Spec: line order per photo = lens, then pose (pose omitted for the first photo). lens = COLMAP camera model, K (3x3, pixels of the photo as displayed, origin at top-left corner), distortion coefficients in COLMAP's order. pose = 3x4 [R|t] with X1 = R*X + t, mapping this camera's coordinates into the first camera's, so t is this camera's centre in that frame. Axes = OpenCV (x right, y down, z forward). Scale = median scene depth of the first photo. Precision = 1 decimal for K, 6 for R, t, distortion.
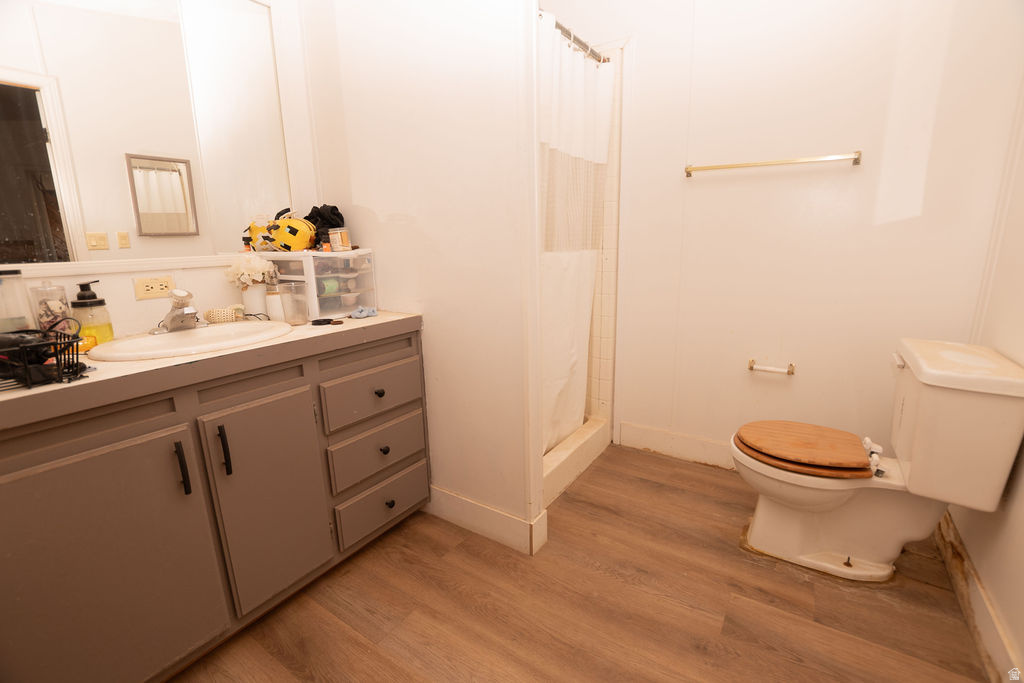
lens RADIAL K [[454.8, 0, 511.6], [0, 454.8, 345.7], [0, 0, 1]] dist [-0.029325, 0.003356]
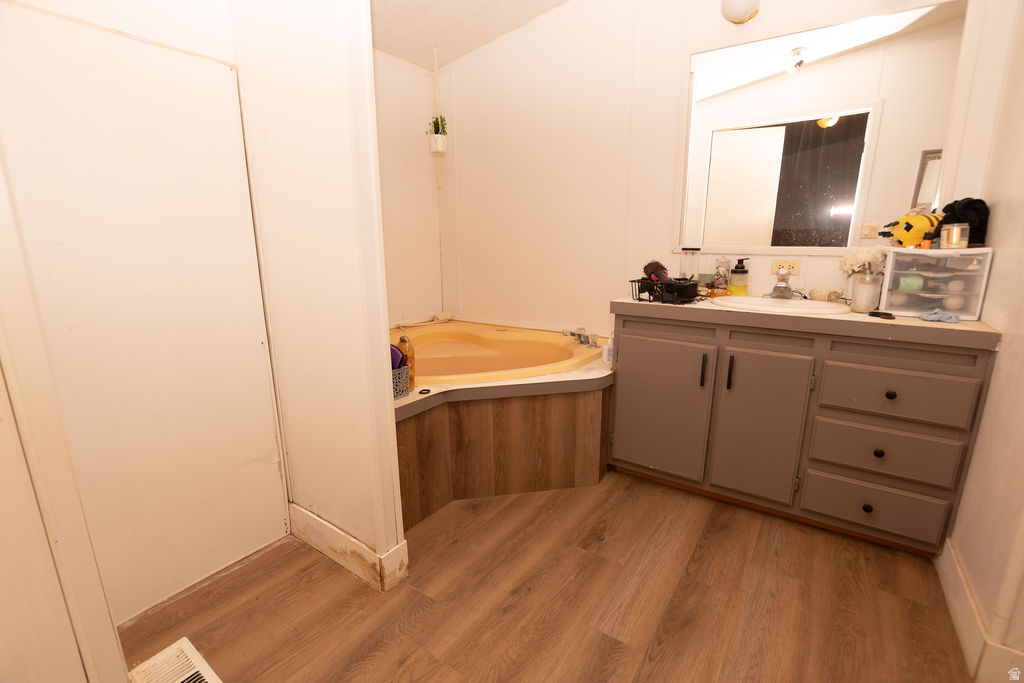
lens RADIAL K [[454.8, 0, 510.4], [0, 454.8, 341.2], [0, 0, 1]] dist [-0.029325, 0.003356]
pose [[-0.022836, 0.240115, -0.970476, 0.655202], [-0.221379, 0.945416, 0.239124, -0.054575], [0.974920, 0.220304, 0.031567, 0.151680]]
